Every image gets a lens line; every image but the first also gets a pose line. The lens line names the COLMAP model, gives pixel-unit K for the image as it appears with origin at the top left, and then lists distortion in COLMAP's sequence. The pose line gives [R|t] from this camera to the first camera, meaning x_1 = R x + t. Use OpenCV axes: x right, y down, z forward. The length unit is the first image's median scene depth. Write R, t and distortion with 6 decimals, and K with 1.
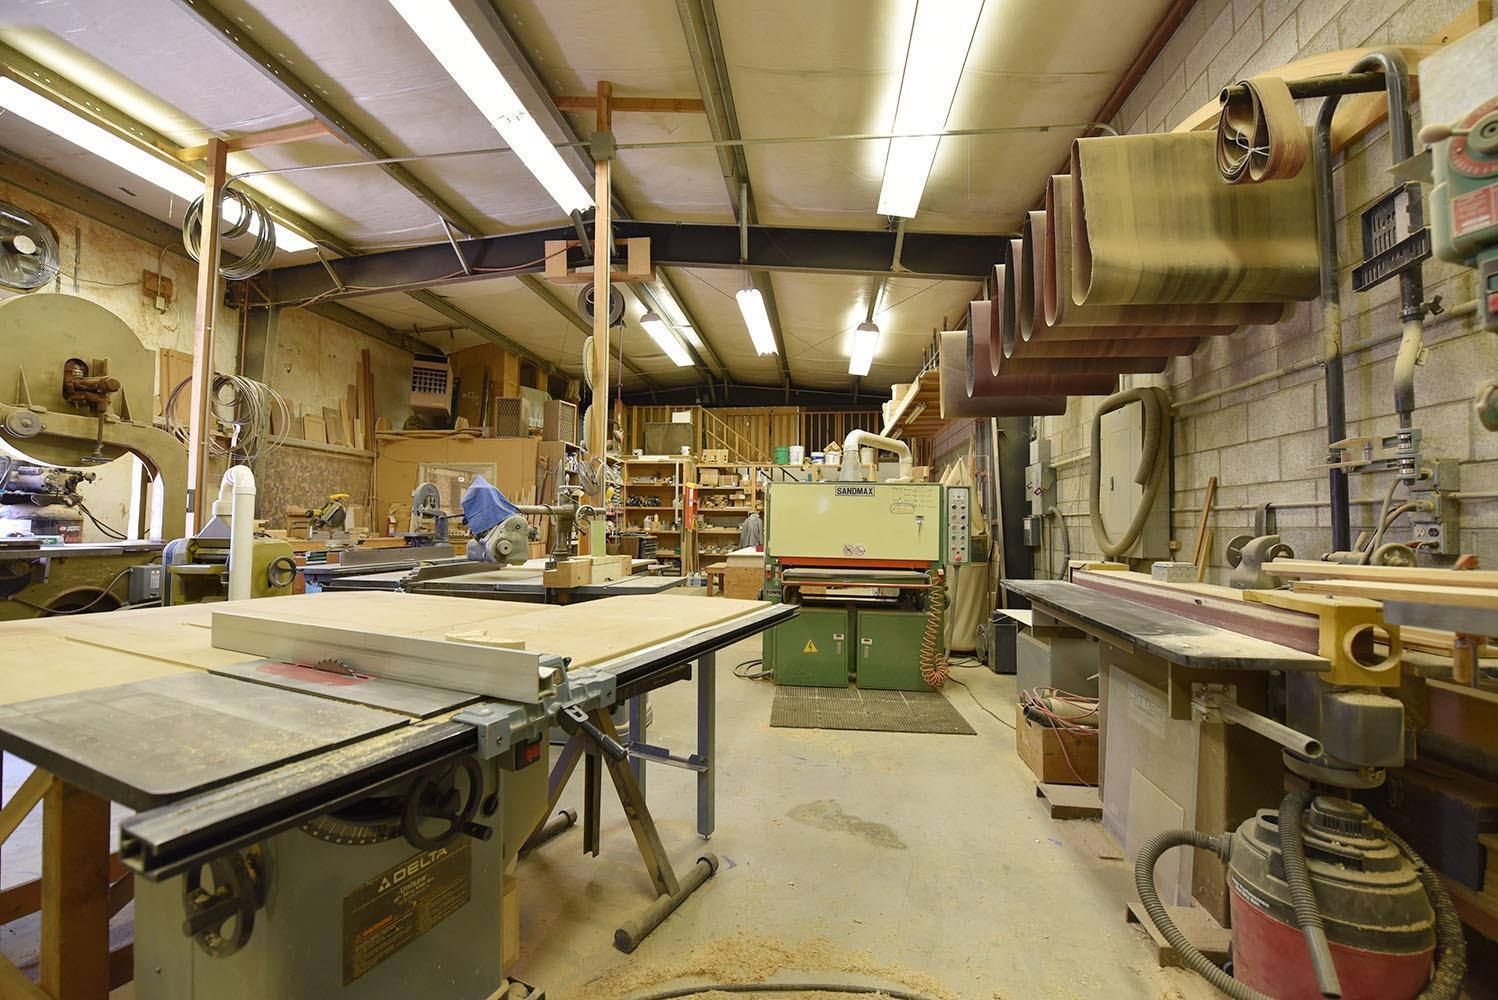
lens RADIAL K [[597.1, 0, 747.3], [0, 597.1, 500.5], [0, 0, 1]] dist [-0.019177, -0.000207]
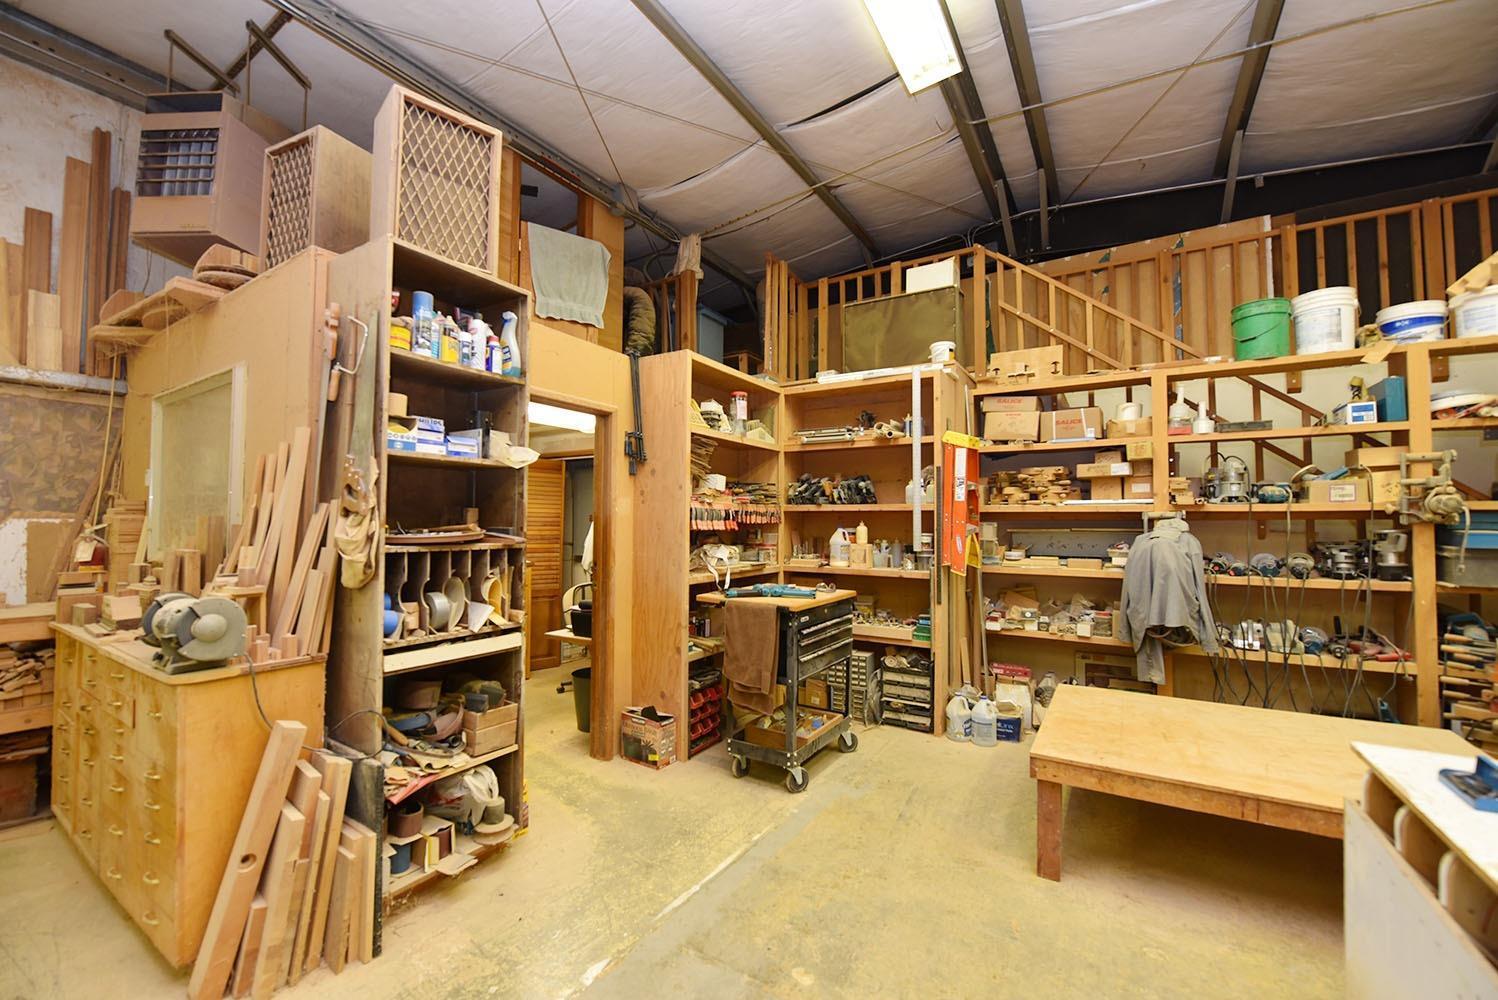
lens RADIAL K [[597.1, 0, 754.4], [0, 597.1, 503.5], [0, 0, 1]] dist [-0.019177, -0.000207]
pose [[0.907433, -0.019572, -0.419740, -0.055228], [0.022601, 0.999742, 0.002244, 0.007883], [0.419588, -0.011522, 0.907642, 0.611117]]
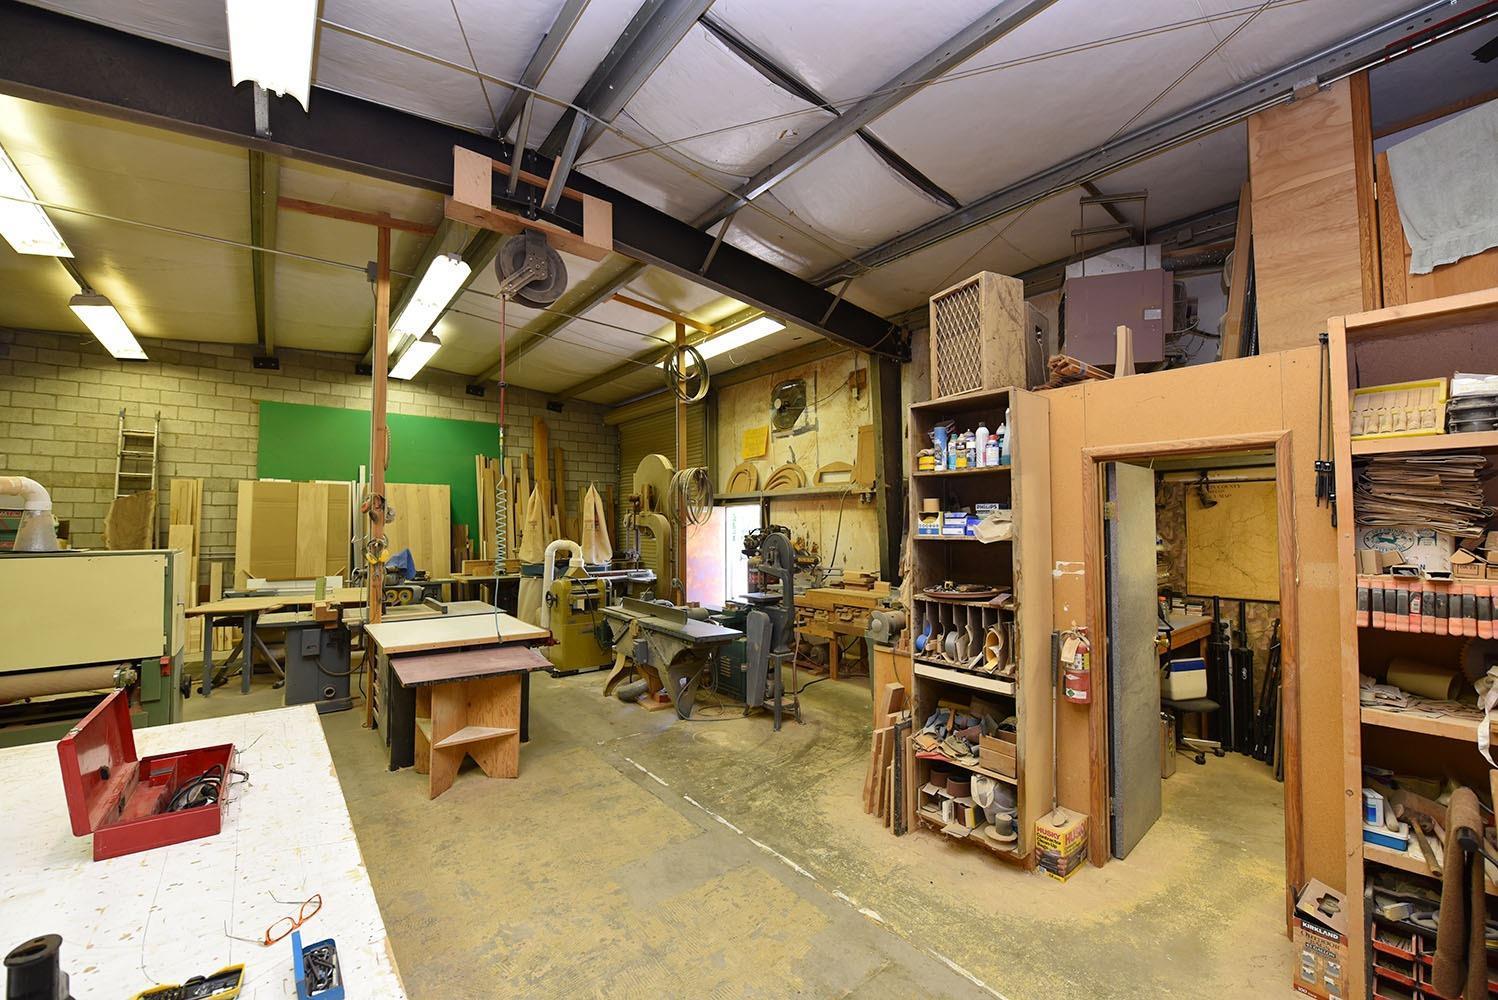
lens RADIAL K [[597.1, 0, 752.5], [0, 597.1, 502.7], [0, 0, 1]] dist [-0.019177, -0.000207]
pose [[-0.689106, -0.031643, -0.723969, 0.016330], [0.026354, 0.997291, -0.068674, -0.005056], [0.724181, -0.066403, -0.686405, 0.813491]]
